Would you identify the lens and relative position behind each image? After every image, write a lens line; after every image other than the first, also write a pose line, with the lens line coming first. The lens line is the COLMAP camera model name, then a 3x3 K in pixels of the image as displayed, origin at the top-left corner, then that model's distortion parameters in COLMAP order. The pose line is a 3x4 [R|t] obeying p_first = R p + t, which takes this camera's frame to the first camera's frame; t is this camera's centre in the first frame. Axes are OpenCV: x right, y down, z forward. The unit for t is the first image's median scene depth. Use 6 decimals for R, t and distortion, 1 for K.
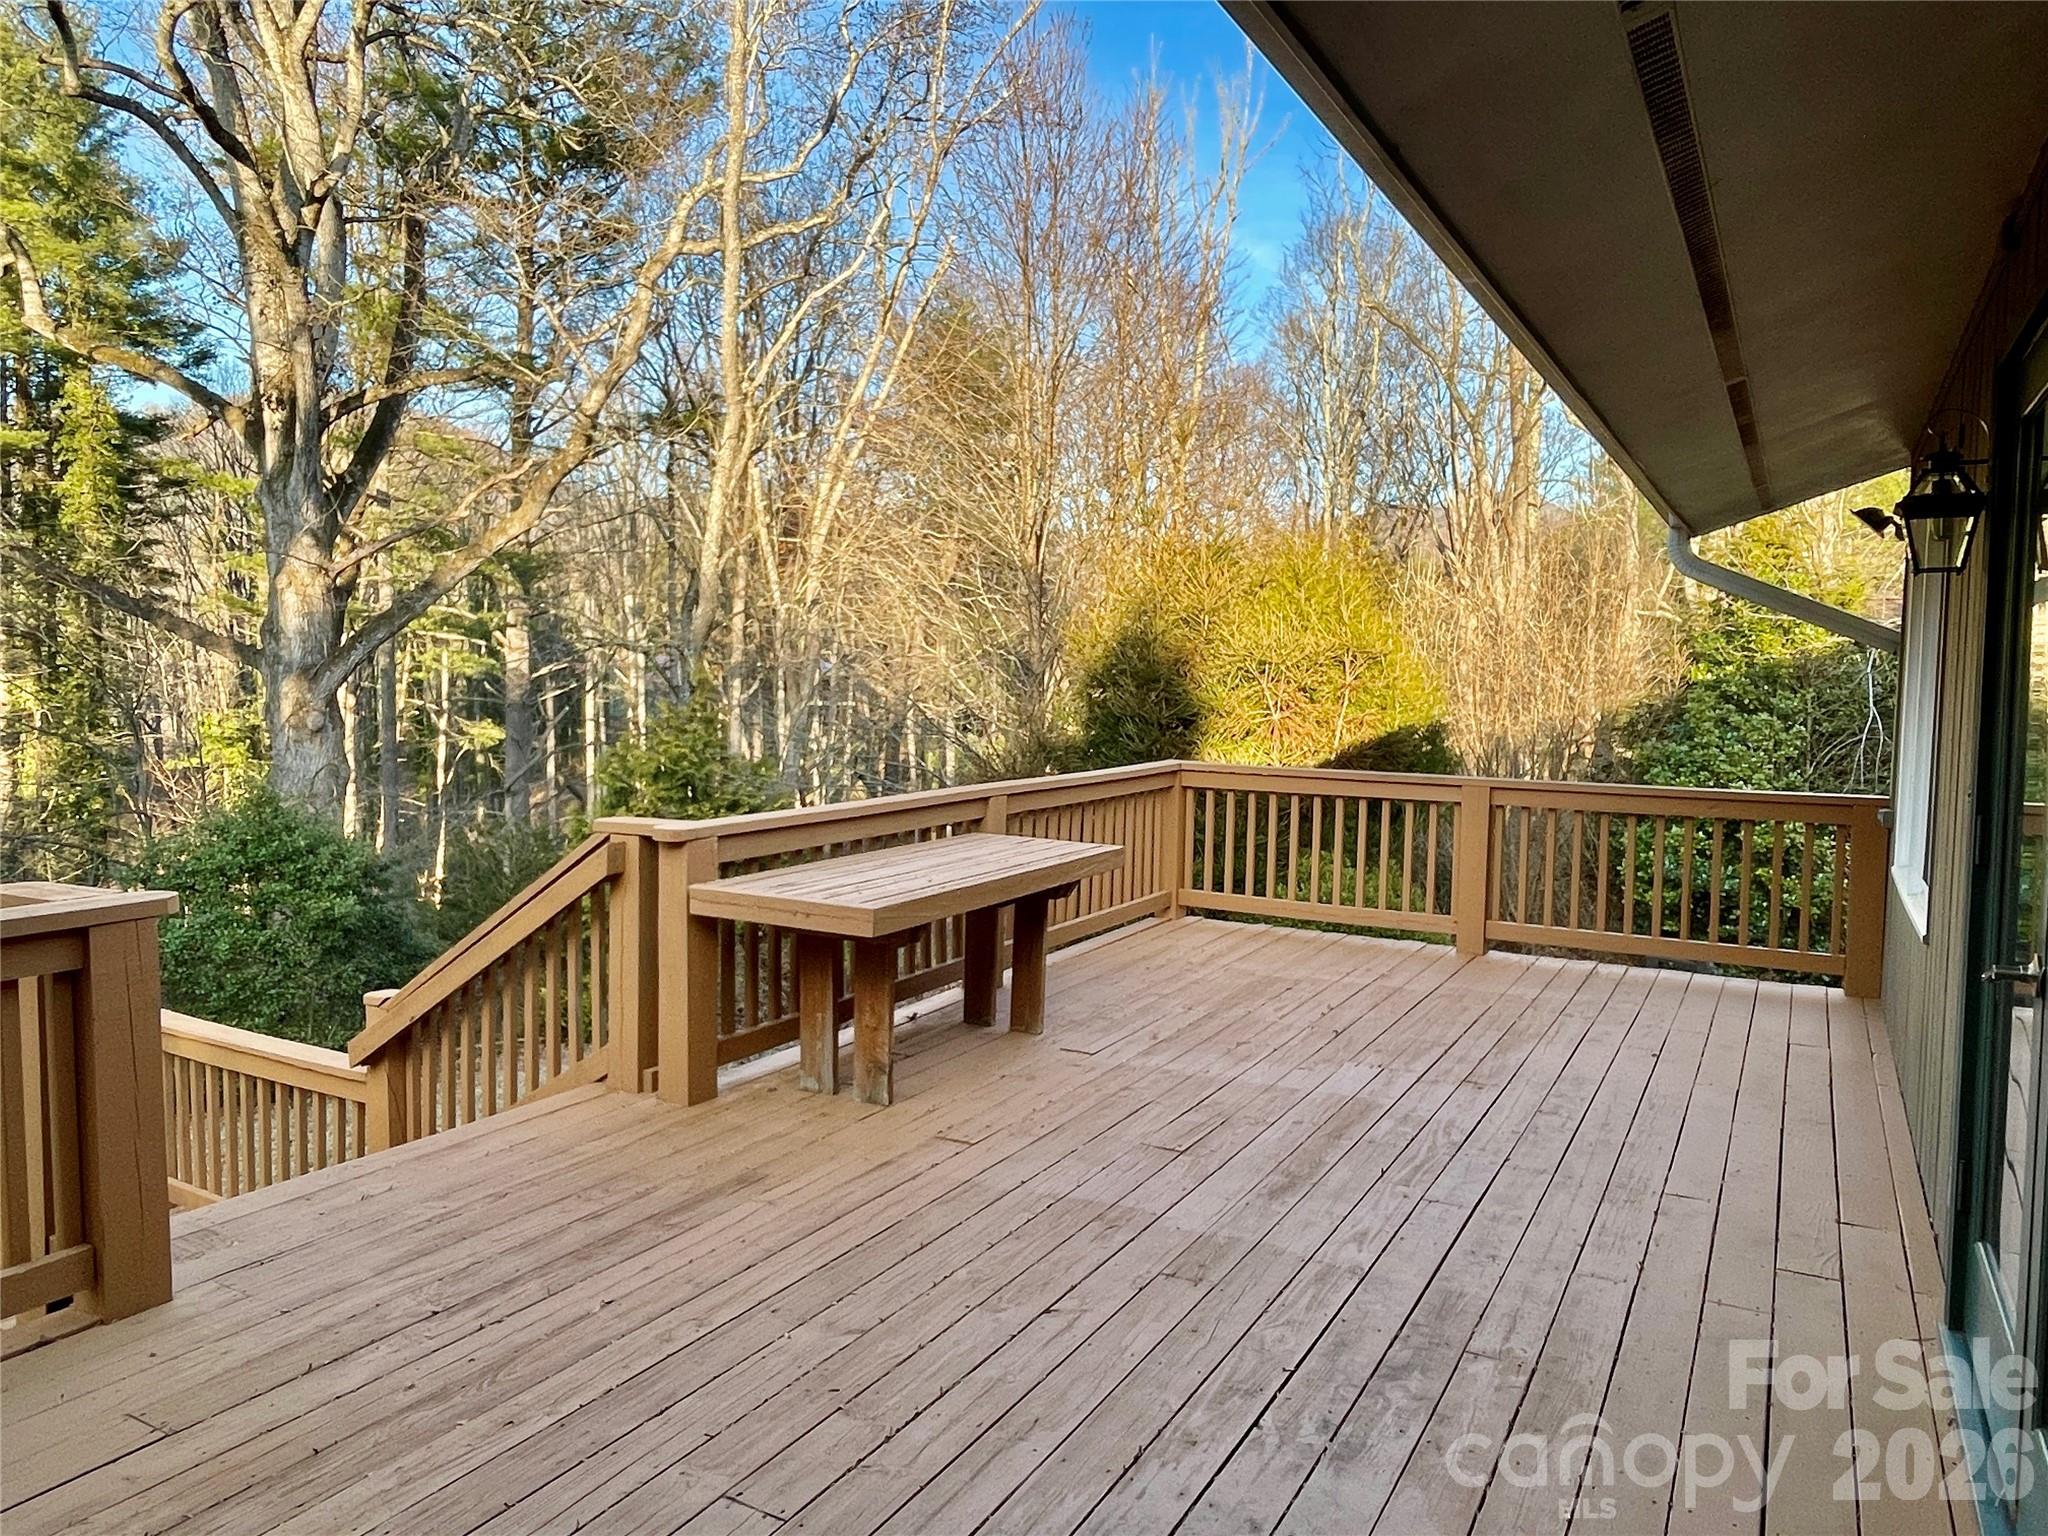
lens RADIAL K [[1406.6, 0, 1032.4], [0, 1406.6, 768.2], [0, 0, 1]] dist [0.001691, 0.002609]
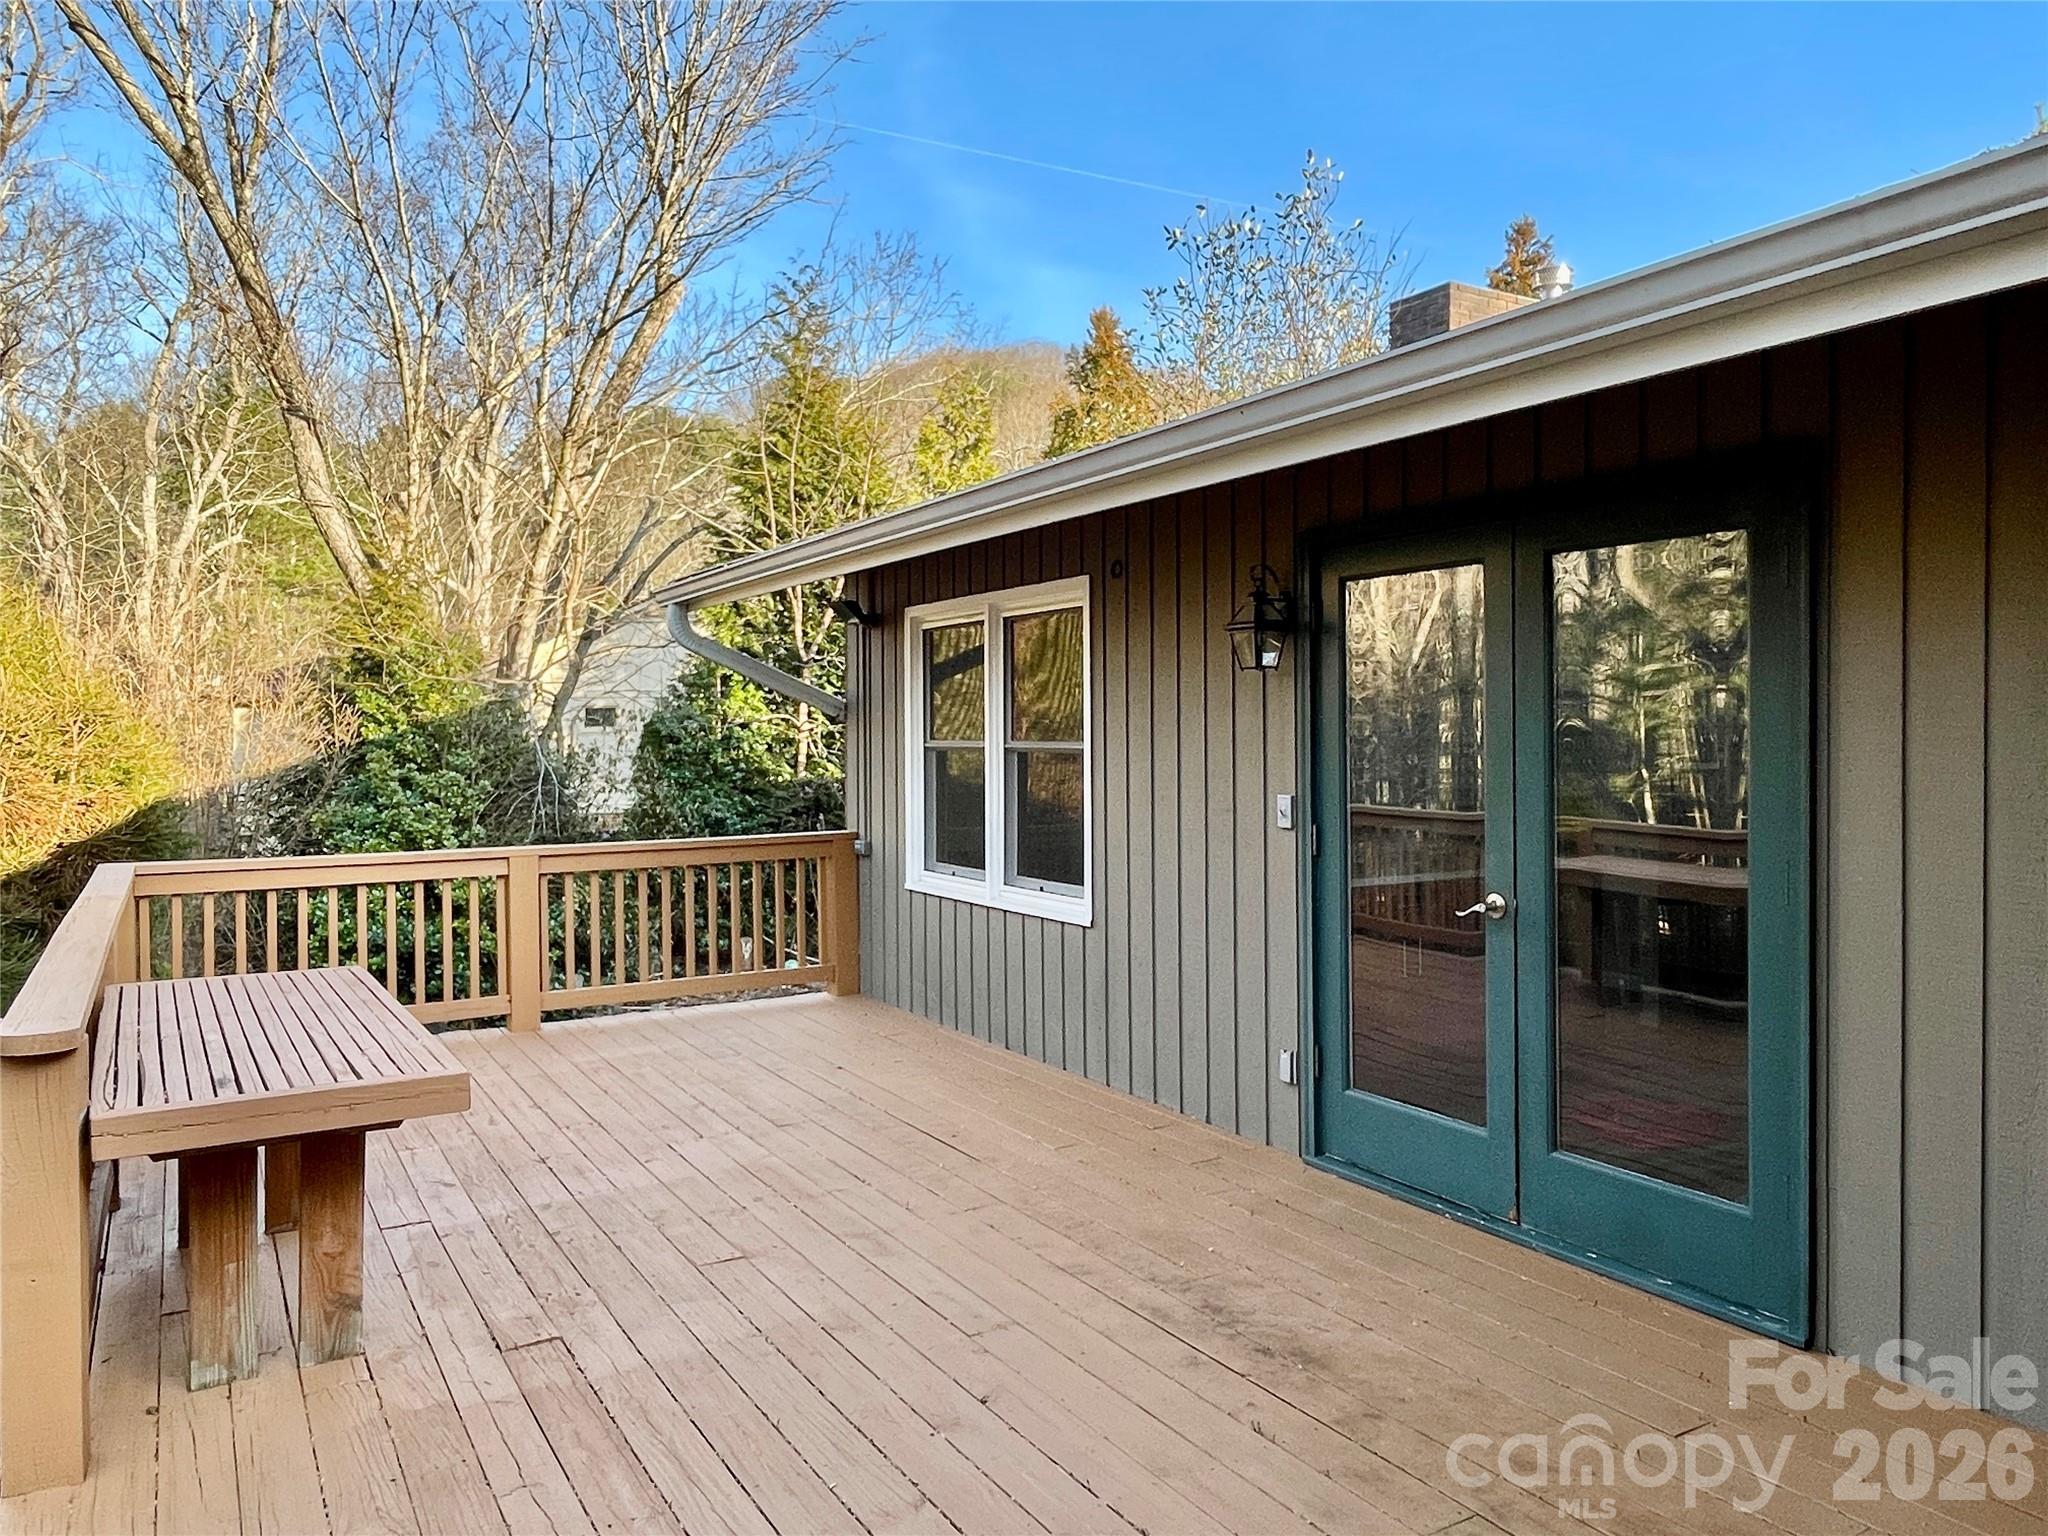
lens RADIAL K [[1471.1, 0, 1022.7], [0, 1471.1, 756.8], [0, 0, 1]] dist [0.002536, 0.002026]
pose [[0.503961, -0.042693, 0.862671, -0.416837], [0.085317, 0.996354, -0.000532, -0.026620], [-0.859502, 0.073868, 0.505766, 0.216547]]
